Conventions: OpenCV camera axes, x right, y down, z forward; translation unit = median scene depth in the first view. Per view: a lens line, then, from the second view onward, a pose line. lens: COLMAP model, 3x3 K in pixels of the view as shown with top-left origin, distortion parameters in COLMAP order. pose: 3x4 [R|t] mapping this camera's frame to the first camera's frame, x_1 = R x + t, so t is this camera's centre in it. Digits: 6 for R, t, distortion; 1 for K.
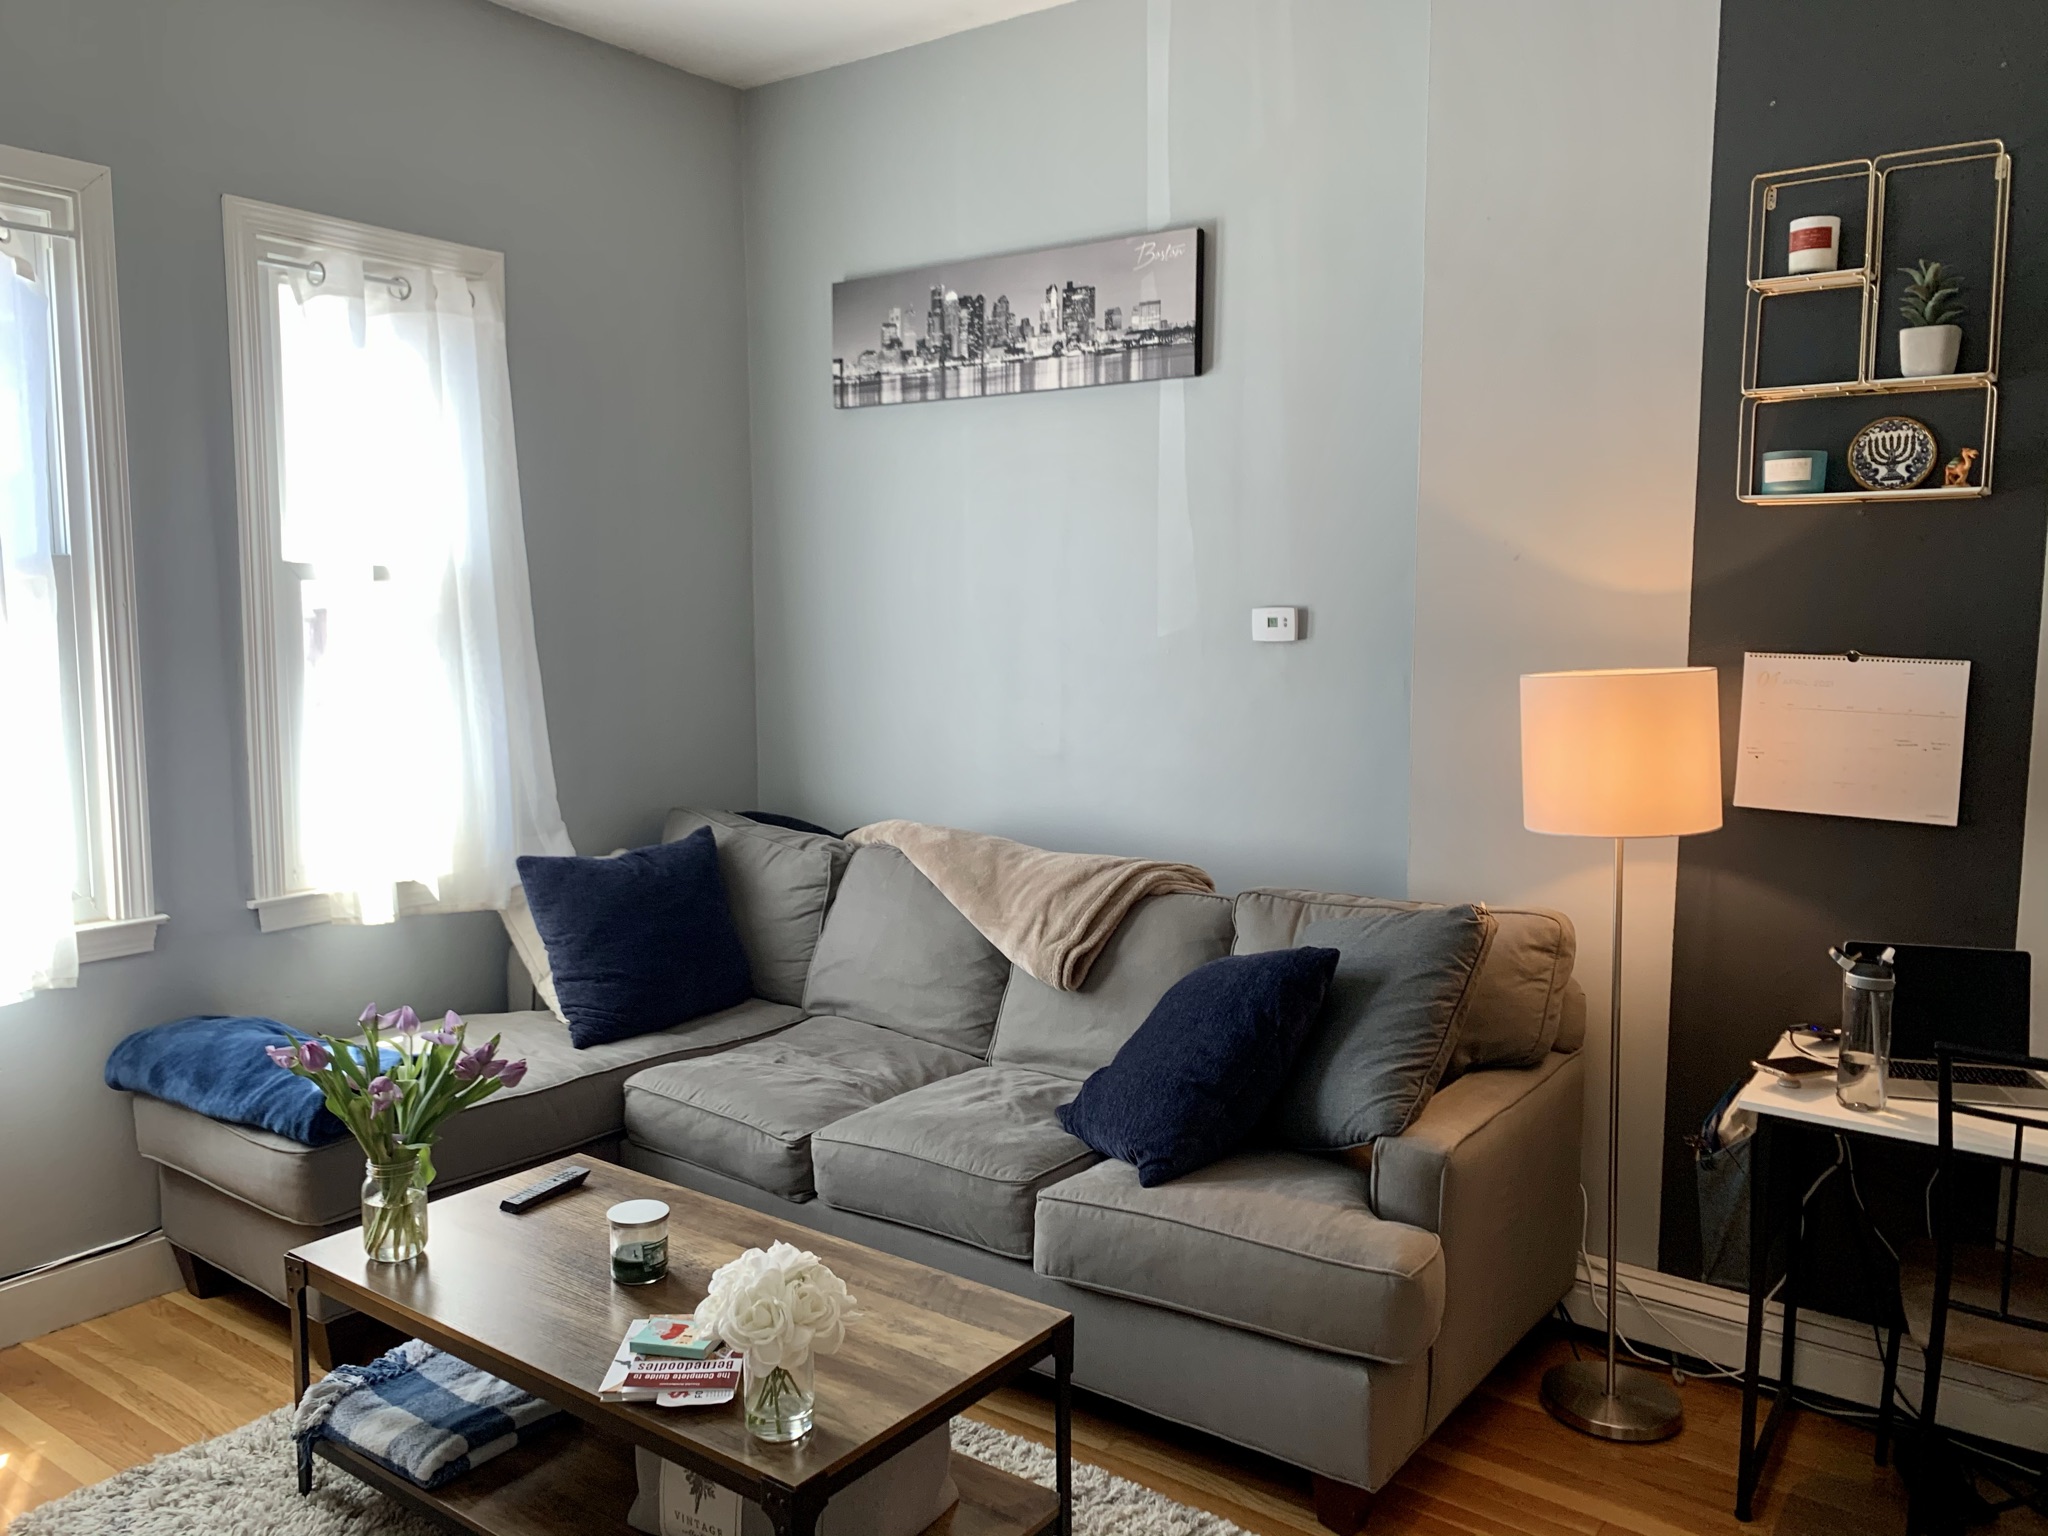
lens RADIAL K [[1568.6, 0, 1027.9], [0, 1568.6, 764.7], [0, 0, 1]] dist [0.023190, 0.004600]
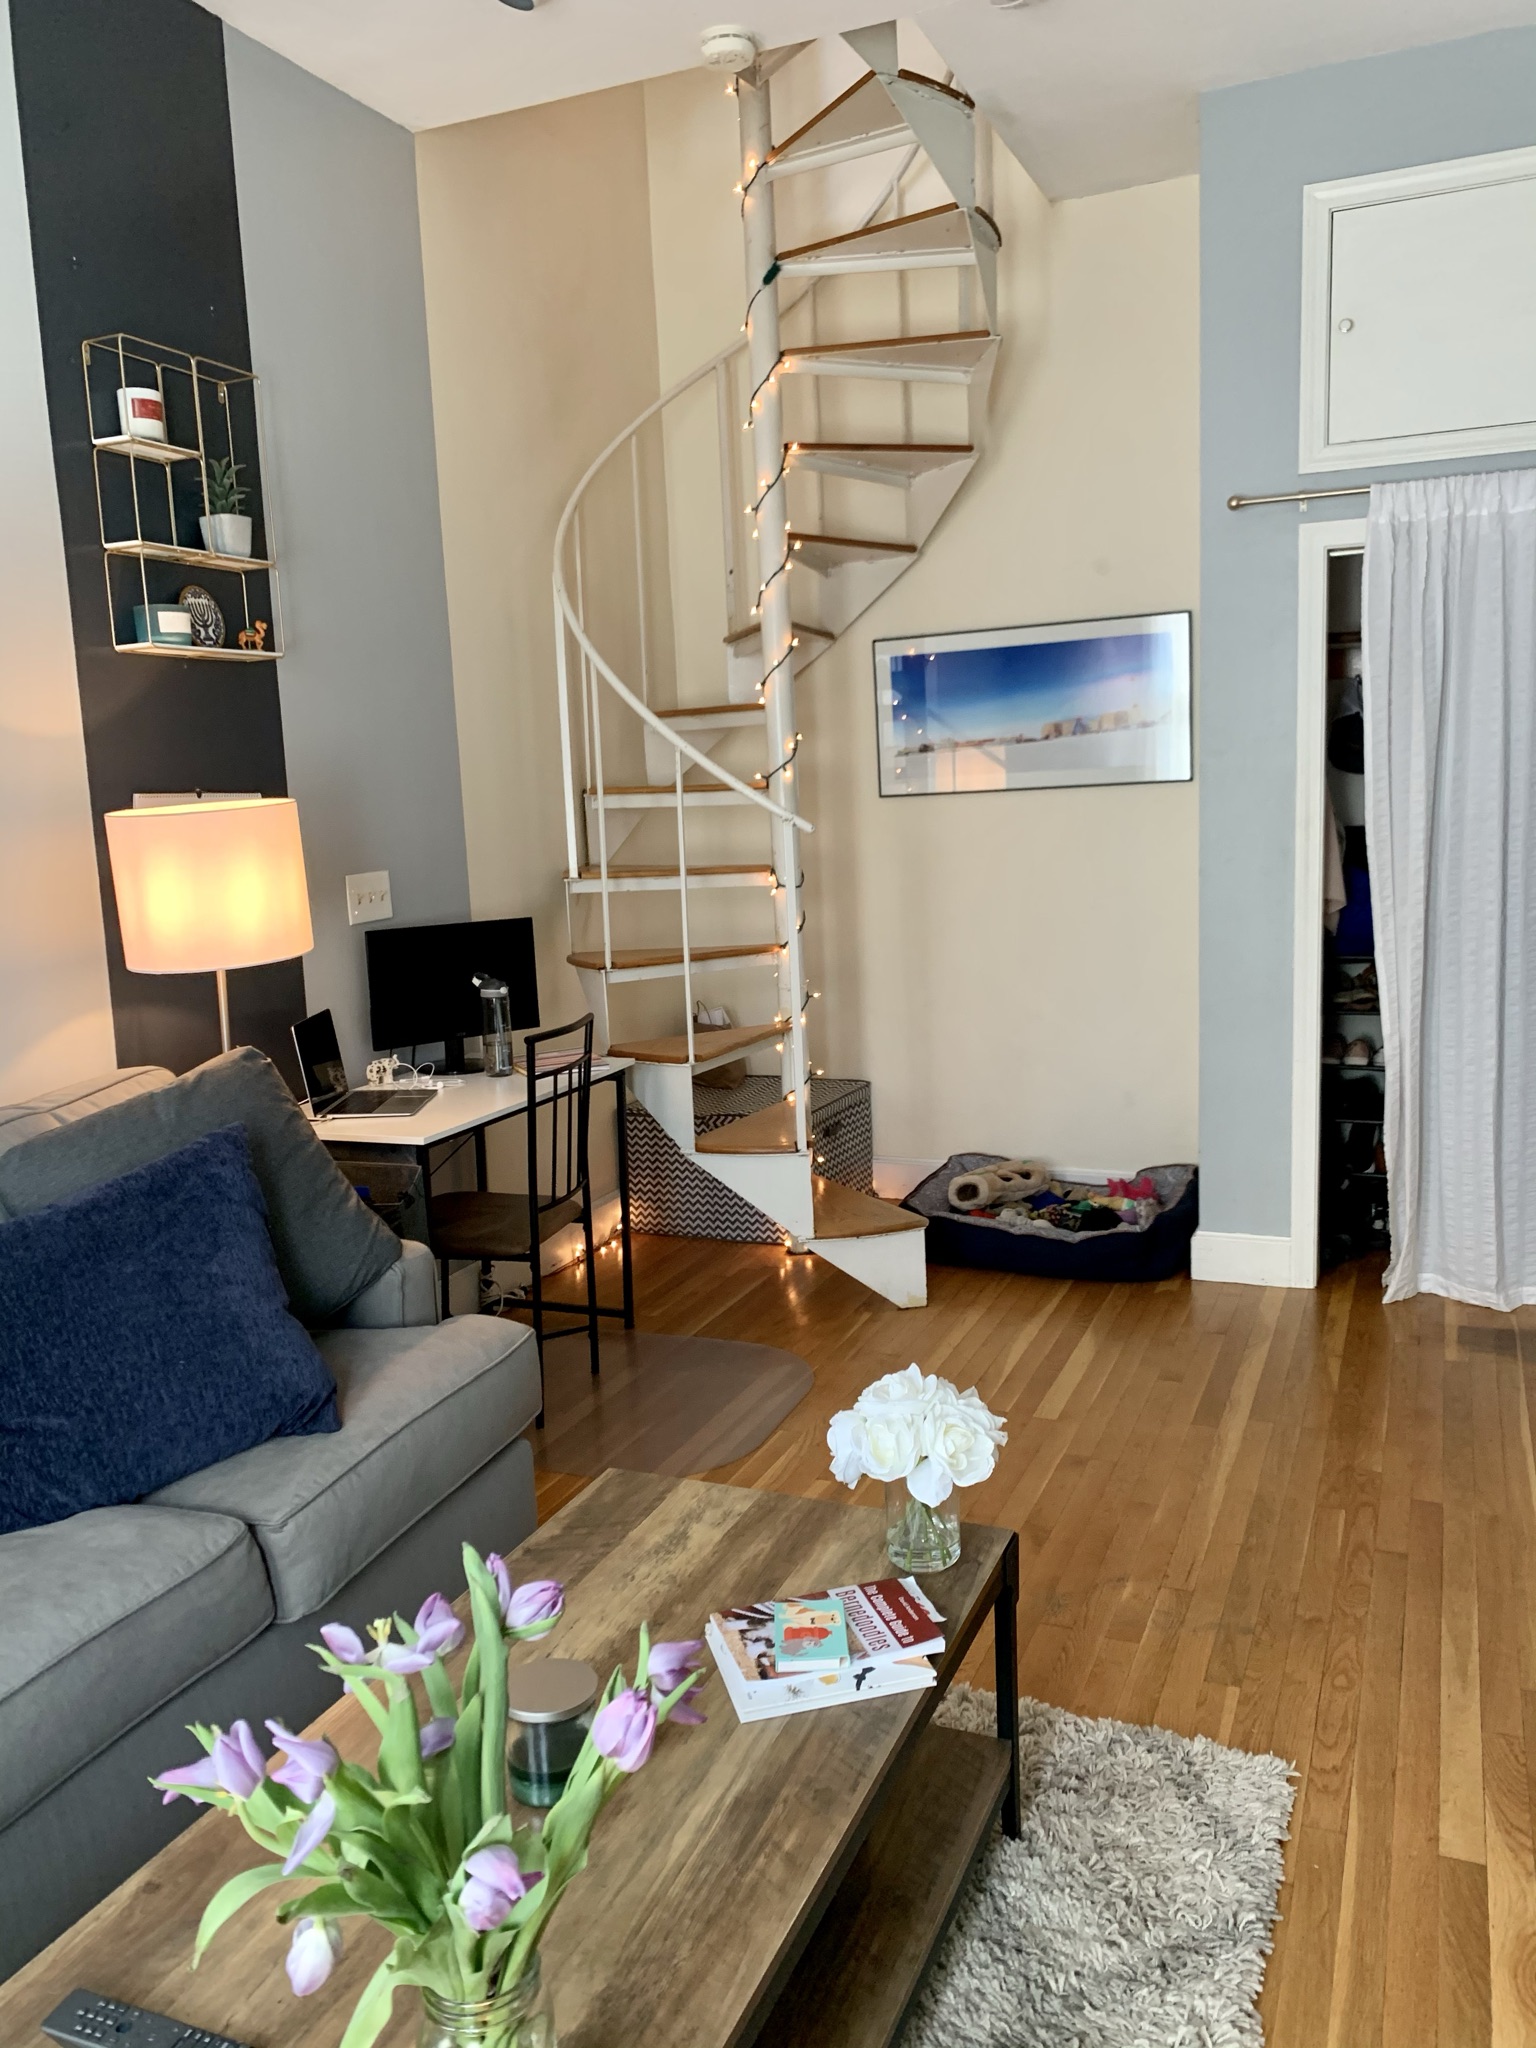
lens RADIAL K [[1568.6, 0, 768.0], [0, 1568.6, 1024.0], [0, 0, 1]] dist [0.023190, 0.004600]
pose [[-0.225824, -0.138420, 0.964284, -0.528557], [0.140427, 0.974890, 0.172828, -0.033932], [-0.963994, 0.174440, -0.200716, 0.650585]]
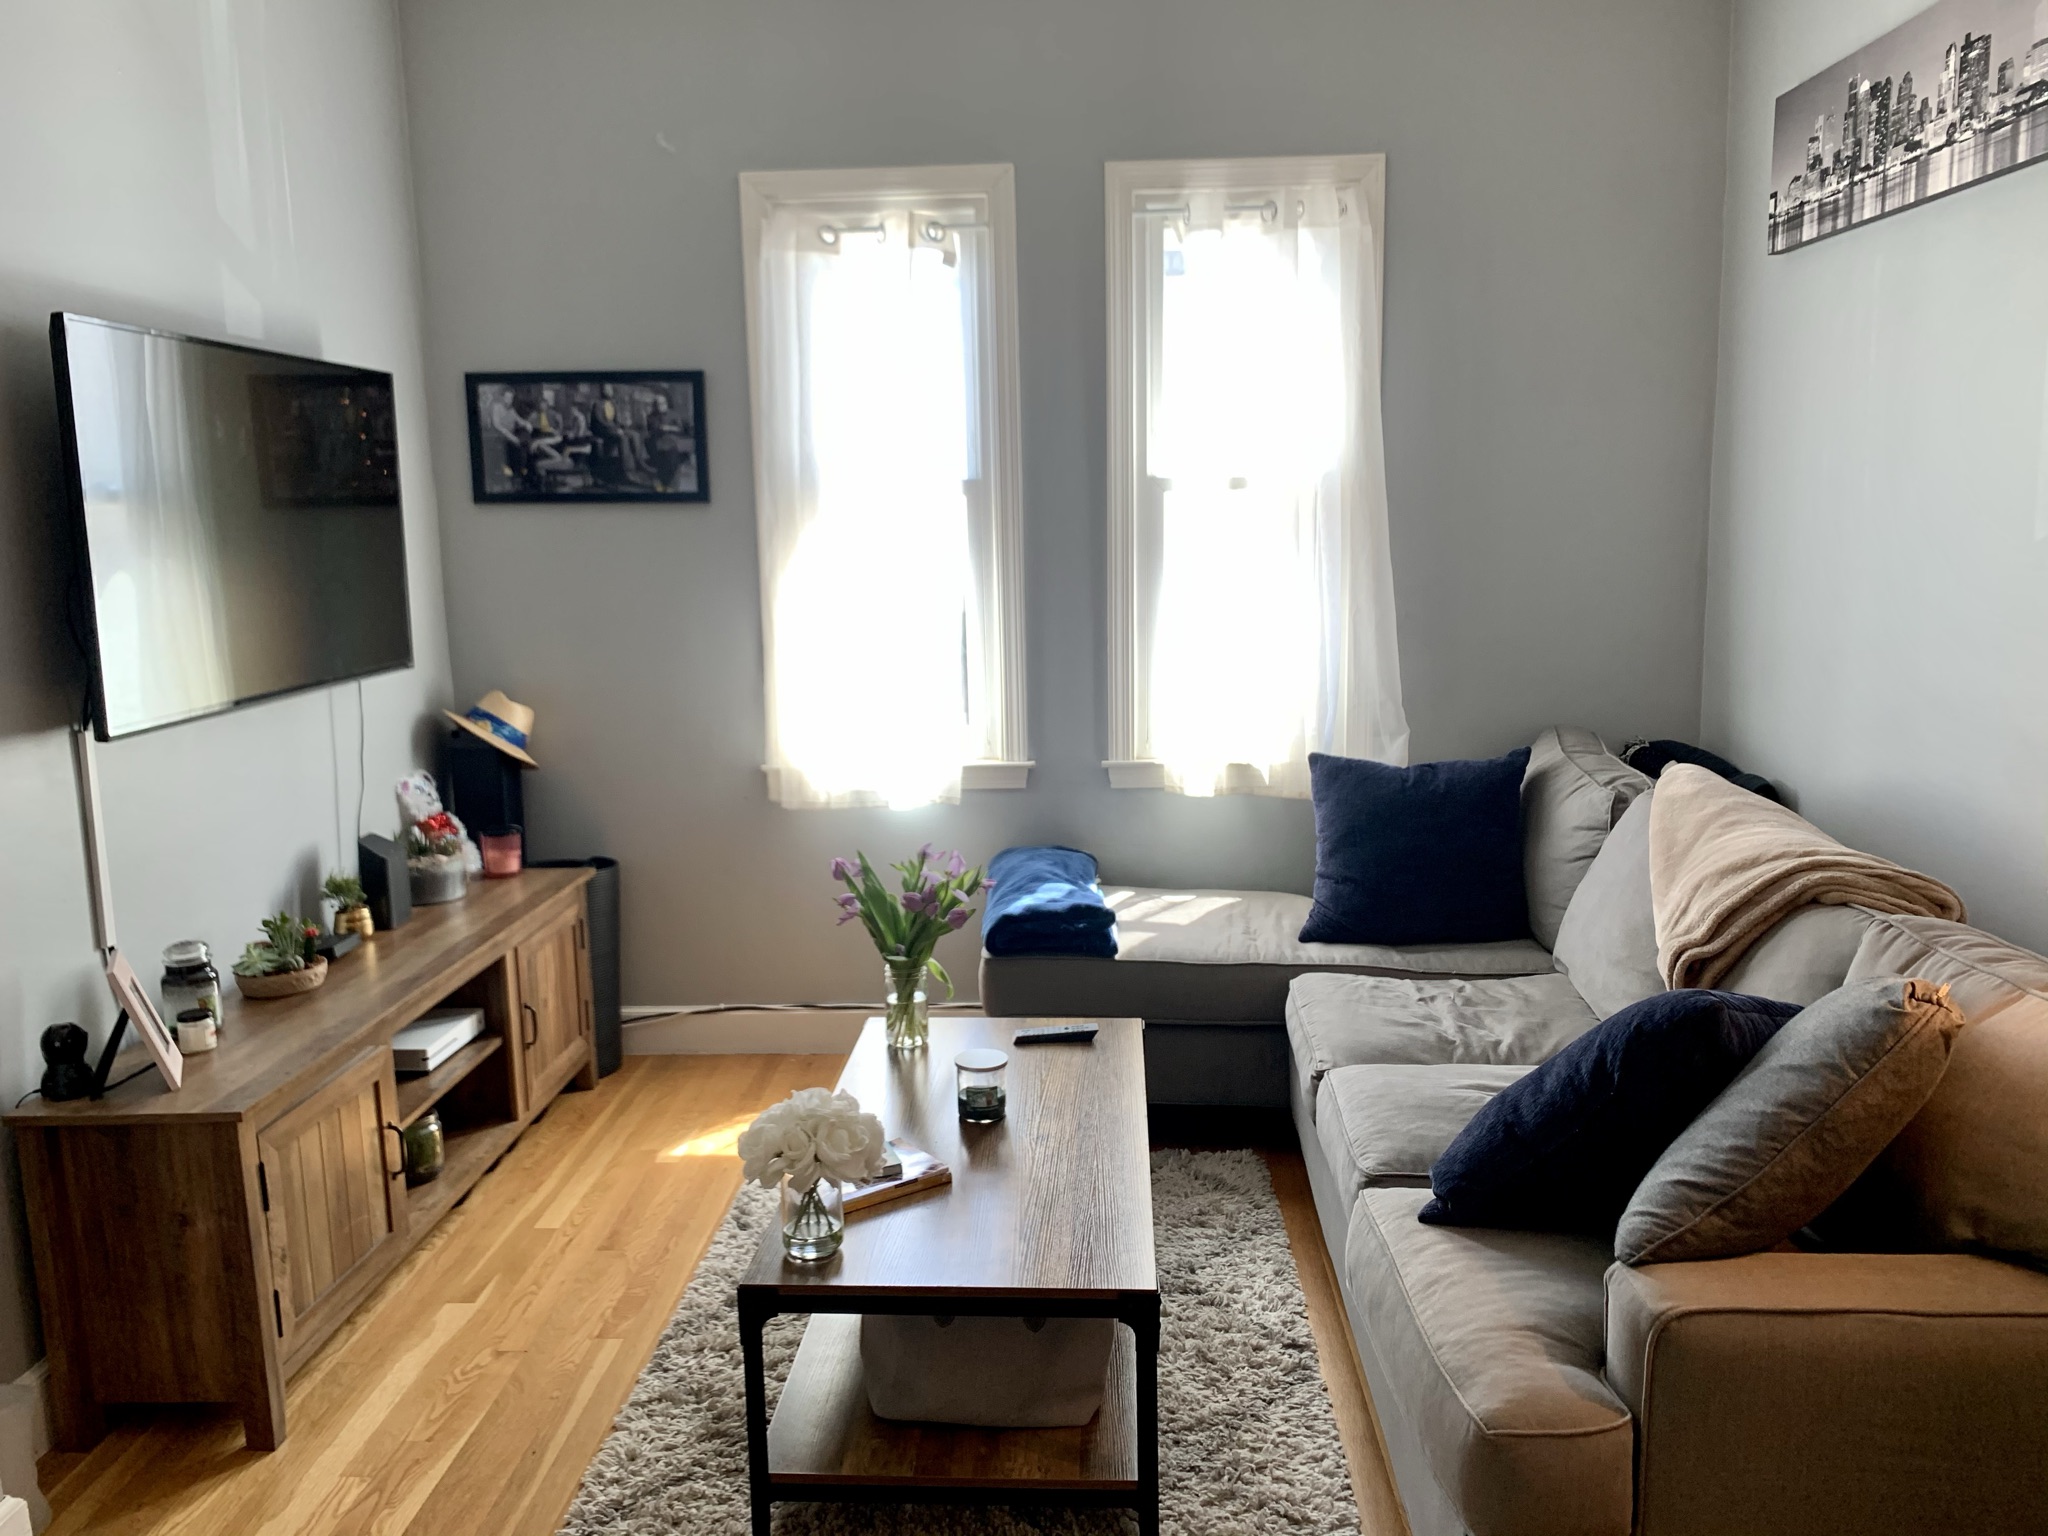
lens RADIAL K [[1567.2, 0, 1024.0], [0, 1567.2, 768.0], [0, 0, 1]] dist [0.022386, -0.046943]
pose [[0.547826, 0.121976, -0.827652, 0.422186], [-0.067453, 0.992533, 0.101628, -0.023249], [0.833869, 0.000153, 0.551963, 0.263540]]
